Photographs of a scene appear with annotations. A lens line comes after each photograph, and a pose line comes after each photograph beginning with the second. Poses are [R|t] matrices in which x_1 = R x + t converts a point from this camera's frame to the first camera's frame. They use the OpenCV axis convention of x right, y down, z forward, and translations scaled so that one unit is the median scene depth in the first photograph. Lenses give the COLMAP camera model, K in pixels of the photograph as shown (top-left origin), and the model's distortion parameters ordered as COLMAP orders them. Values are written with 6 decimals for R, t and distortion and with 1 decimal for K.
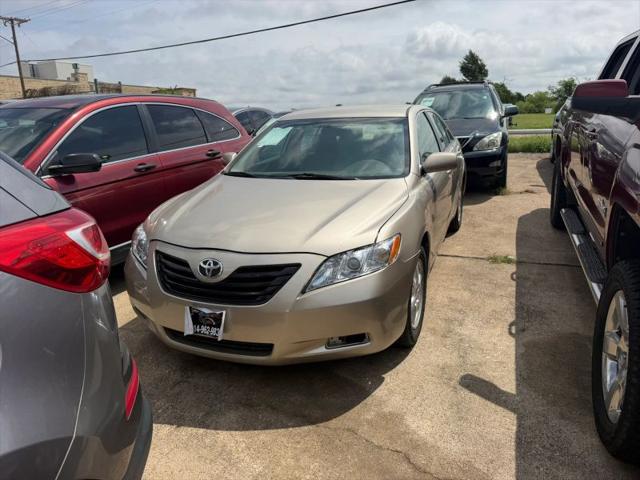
lens RADIAL K [[442.9, 0, 320.0], [0, 442.9, 237.2], [0, 0, 1]] dist [0.037556, -0.076060]
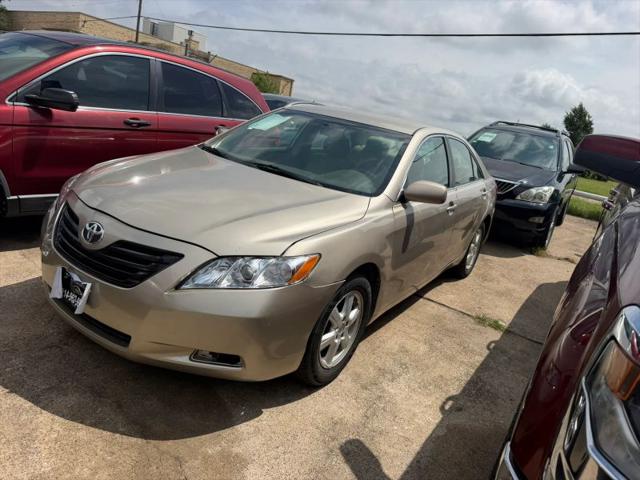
lens RADIAL K [[443.8, 0, 320.0], [0, 443.8, 240.0], [0, 0, 1]] dist [-0.006910, -0.005025]
pose [[0.955410, 0.266830, -0.126464, 0.188681], [-0.268124, 0.963359, 0.006992, -0.027083], [0.123696, 0.027228, 0.991947, 0.111290]]
